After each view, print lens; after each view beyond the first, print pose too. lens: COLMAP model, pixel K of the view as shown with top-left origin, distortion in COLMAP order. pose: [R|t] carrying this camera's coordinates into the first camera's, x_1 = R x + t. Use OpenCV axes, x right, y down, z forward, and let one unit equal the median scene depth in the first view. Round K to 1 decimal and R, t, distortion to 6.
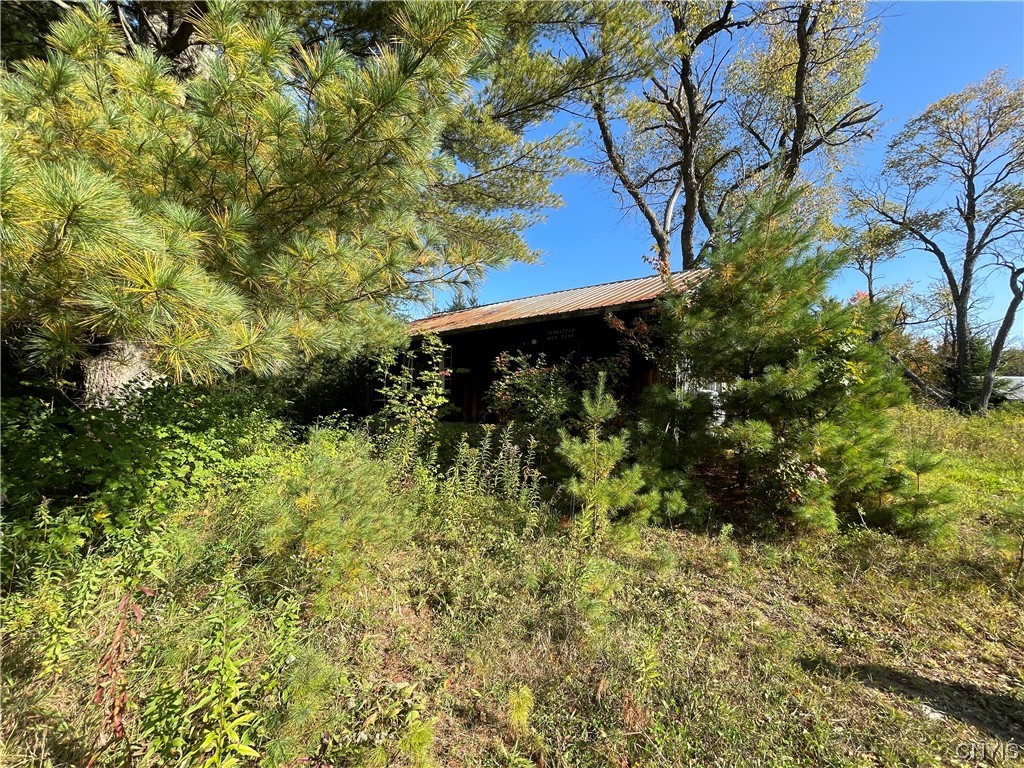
lens RADIAL K [[410.3, 0, 512.7], [0, 410.3, 387.8], [0, 0, 1]] dist [-0.000545, 0.000940]
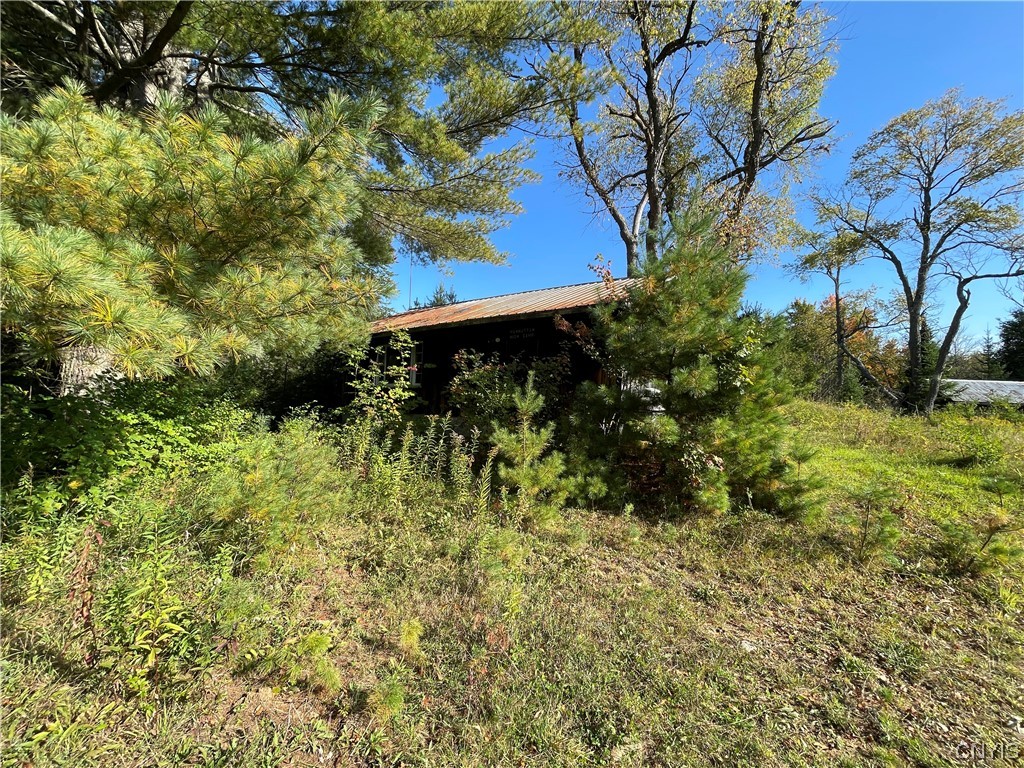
lens RADIAL K [[408.9, 0, 510.5], [0, 408.9, 387.8], [0, 0, 1]] dist [-0.000713, 0.000543]
pose [[0.999463, 0.016048, 0.028583, 0.089171], [-0.016426, 0.999780, 0.013046, -0.004328], [-0.028367, -0.013509, 0.999506, -0.088392]]
